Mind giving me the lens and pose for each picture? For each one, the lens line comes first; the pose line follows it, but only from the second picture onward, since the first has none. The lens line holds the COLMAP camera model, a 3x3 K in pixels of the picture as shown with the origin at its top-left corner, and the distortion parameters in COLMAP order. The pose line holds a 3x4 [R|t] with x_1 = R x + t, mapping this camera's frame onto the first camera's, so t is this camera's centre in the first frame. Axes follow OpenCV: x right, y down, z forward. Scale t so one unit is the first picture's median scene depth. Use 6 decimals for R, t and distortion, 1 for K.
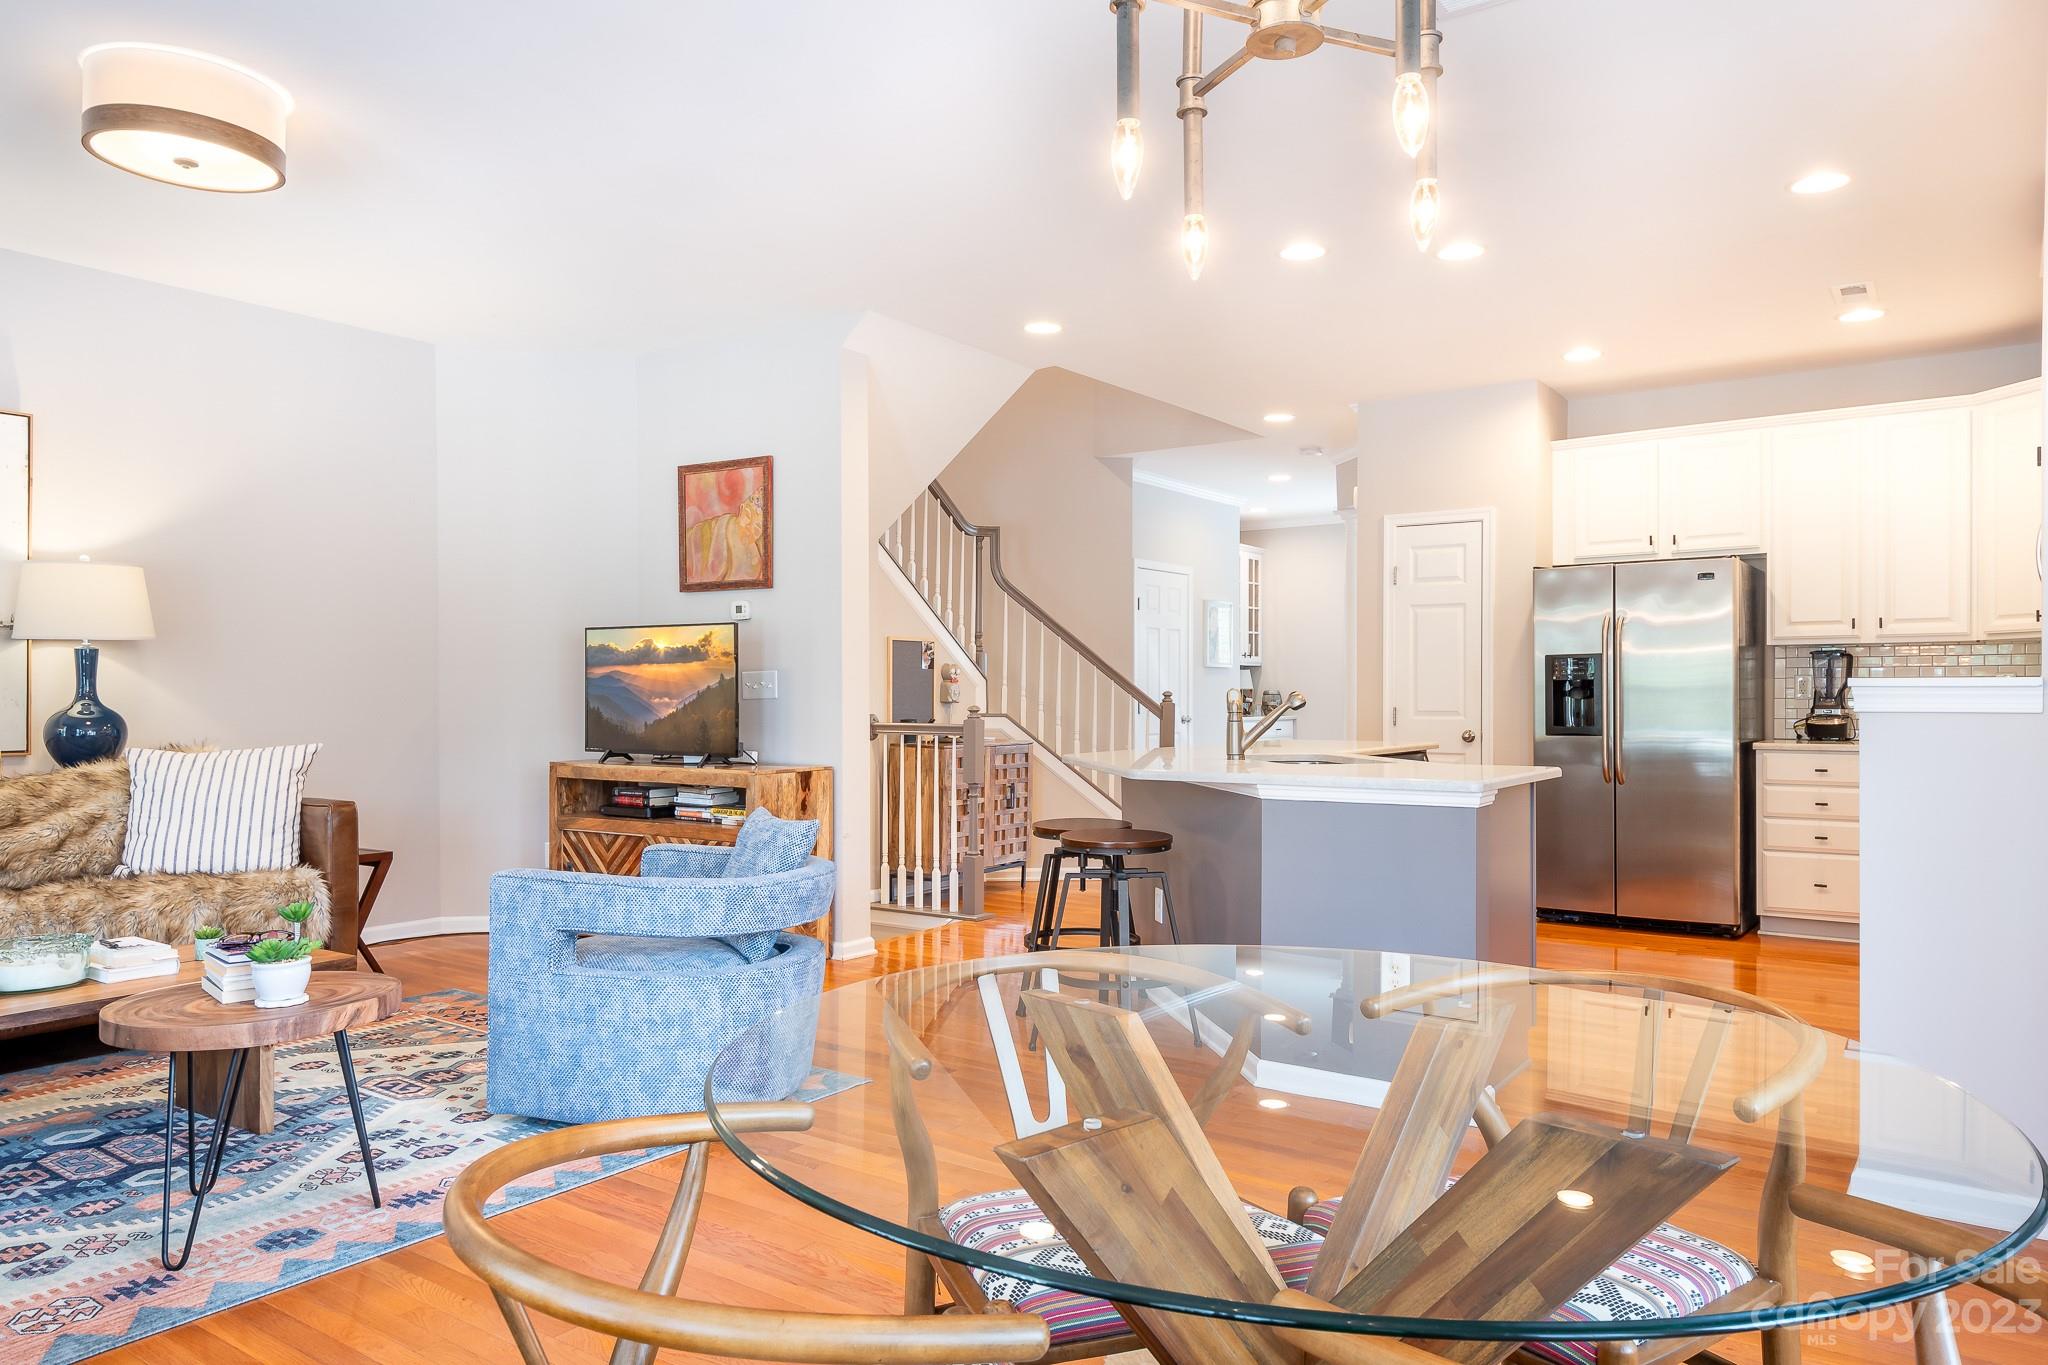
lens RADIAL K [[1361.5, 0, 1029.3], [0, 1361.5, 698.2], [0, 0, 1]] dist [0.017806, -0.011743]
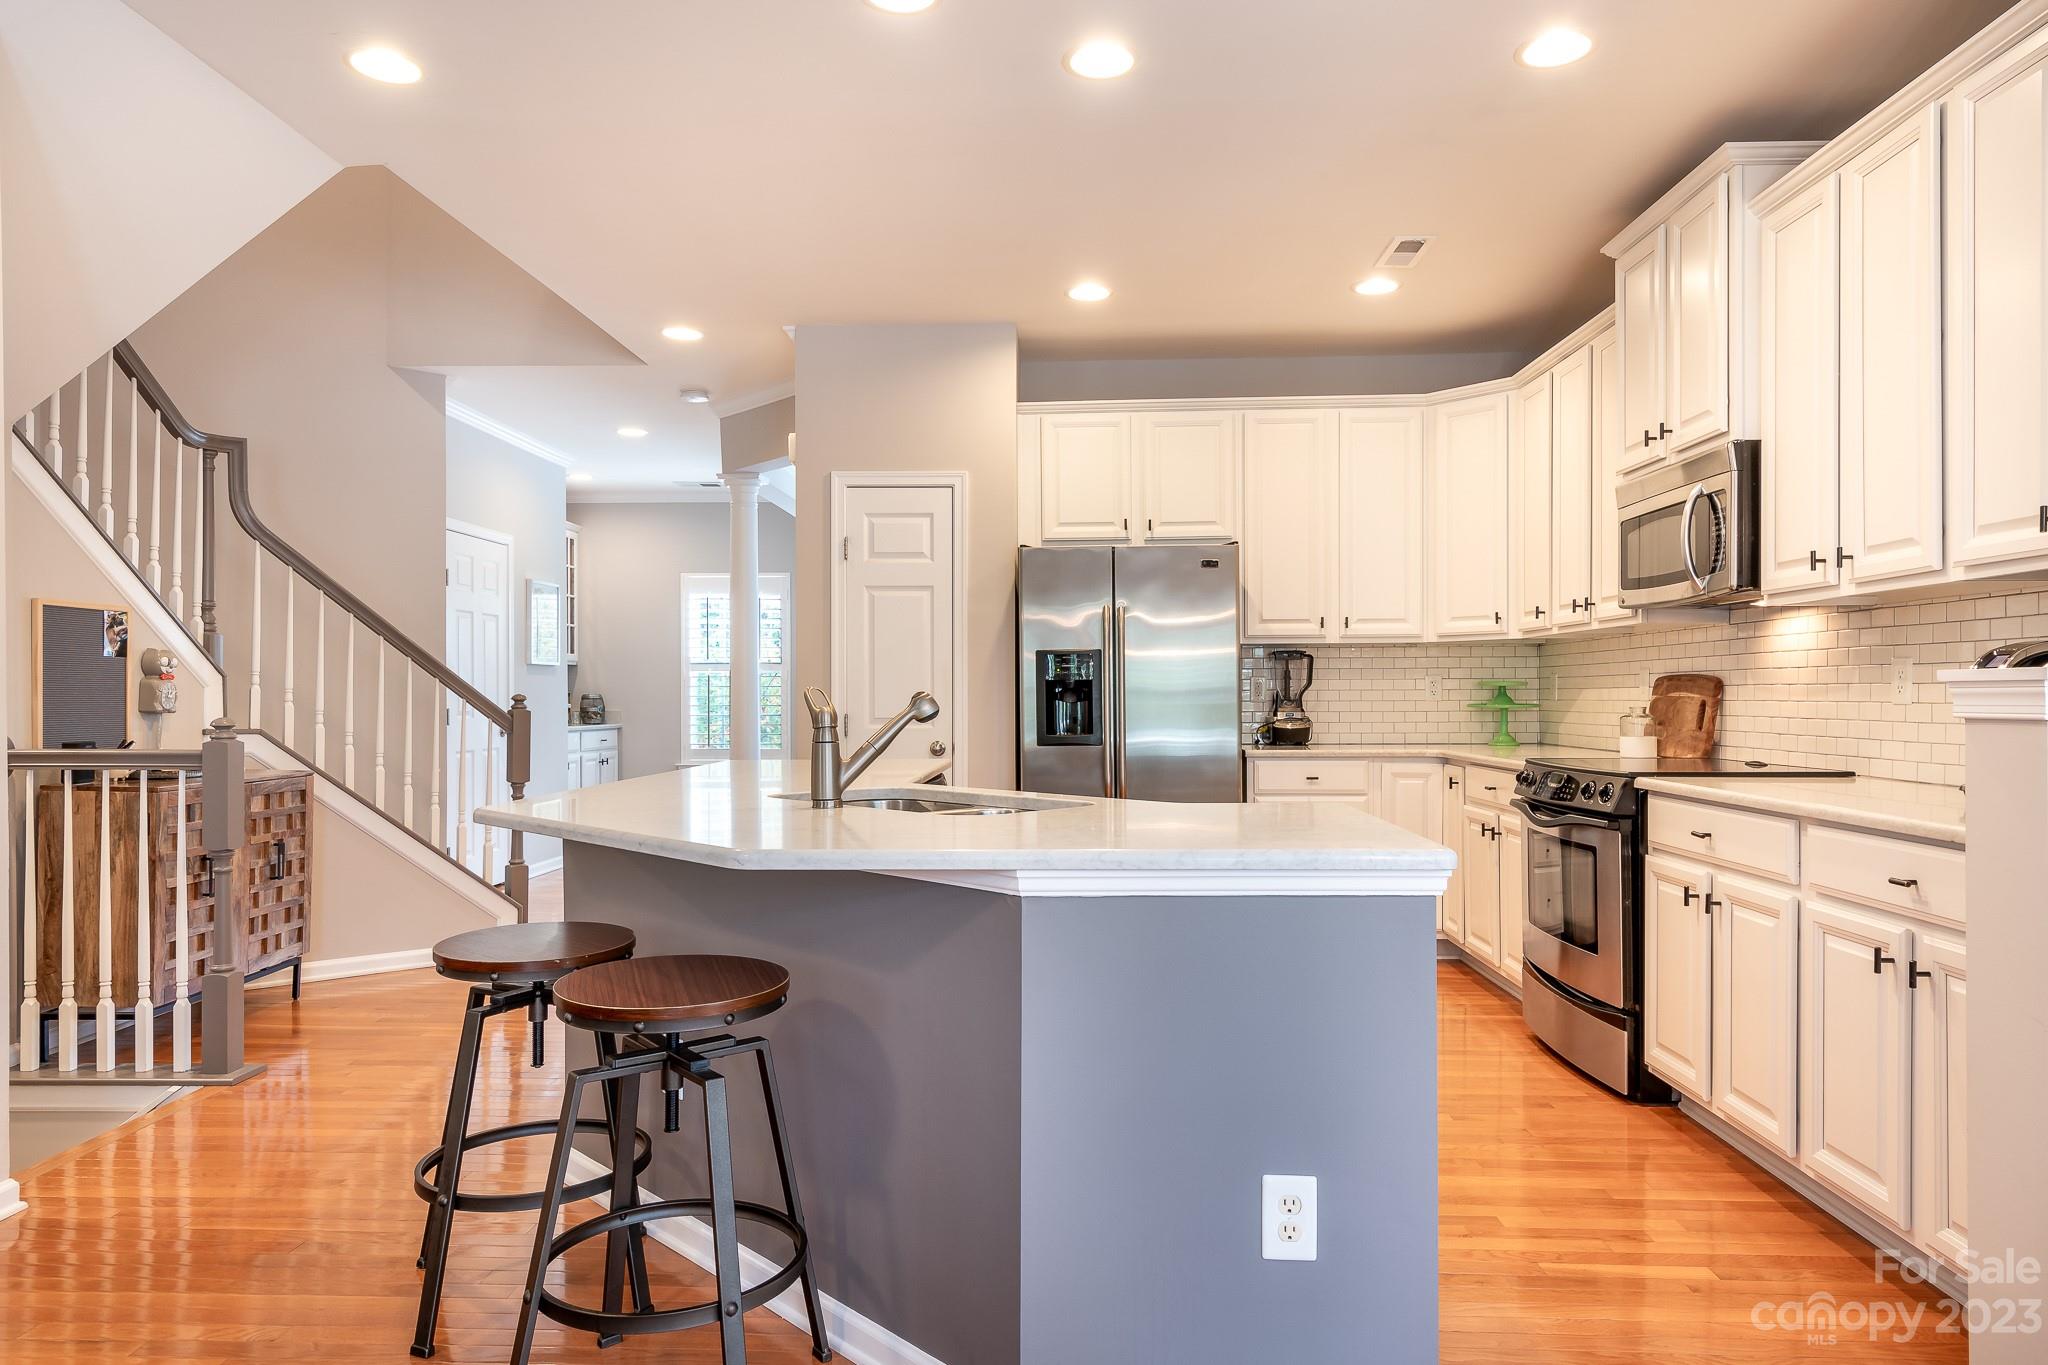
lens RADIAL K [[1276.5, 0, 1041.6], [0, 1276.5, 701.5], [0, 0, 1]] dist [0.017184, -0.018585]
pose [[0.833817, -0.003115, 0.552033, -0.049931], [0.003732, 0.999993, 0.000006, -0.000204], [-0.552029, 0.002056, 0.833822, 0.331585]]
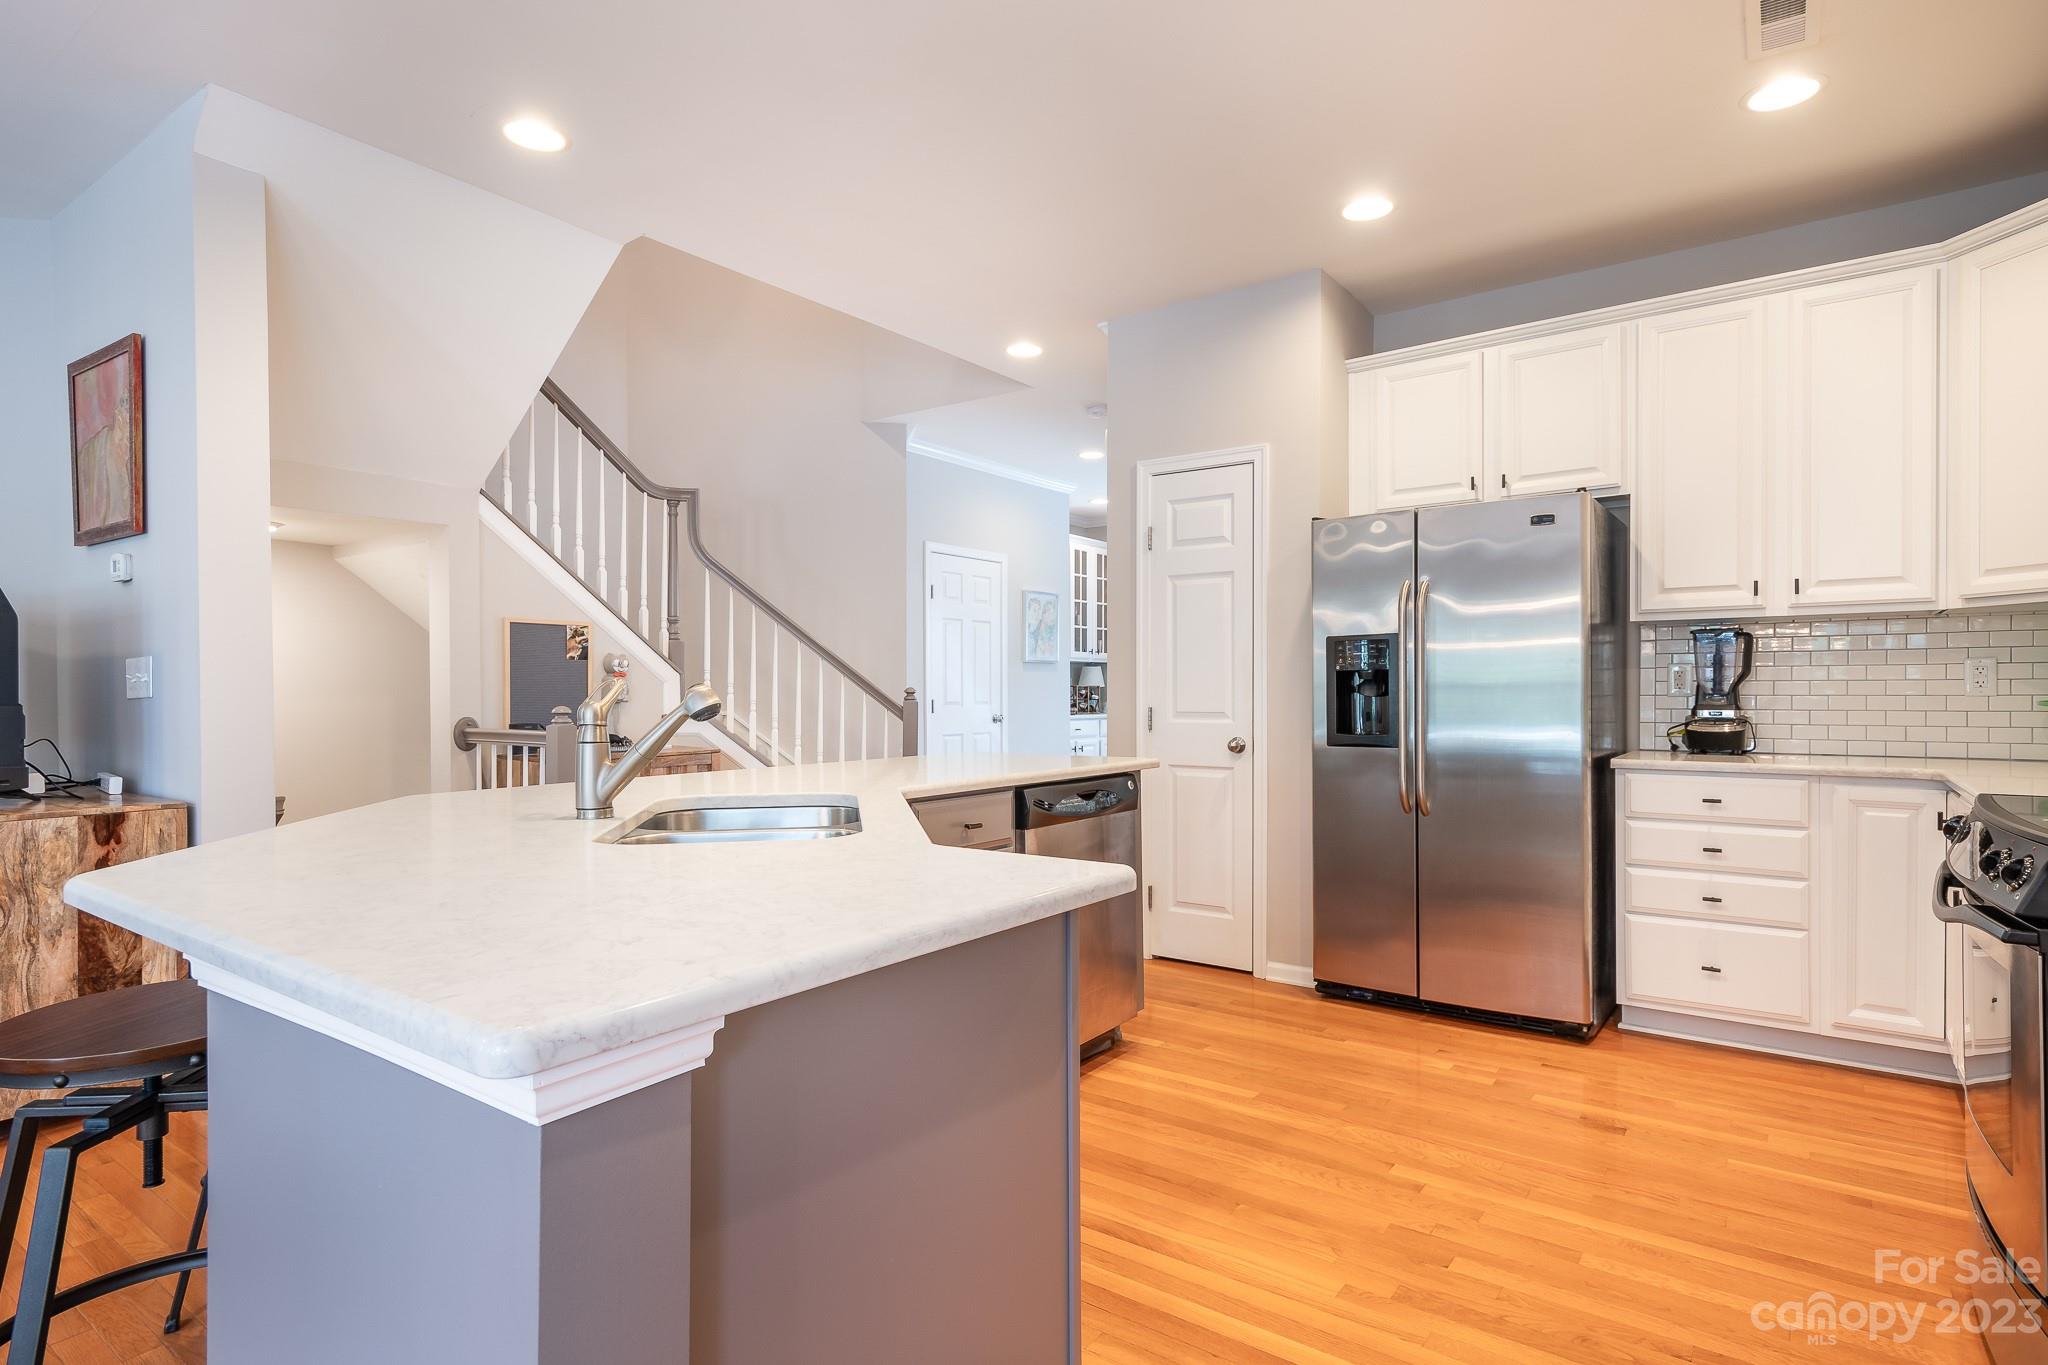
lens RADIAL K [[1066.8, 0, 1026.5], [0, 1066.8, 697.7], [0, 0, 1]] dist [0.014401, -0.003474]
pose [[0.999946, -0.001094, -0.010341, 0.213978], [0.001118, 0.999997, 0.002346, -0.000350], [0.010339, -0.002357, 0.999944, 0.407248]]
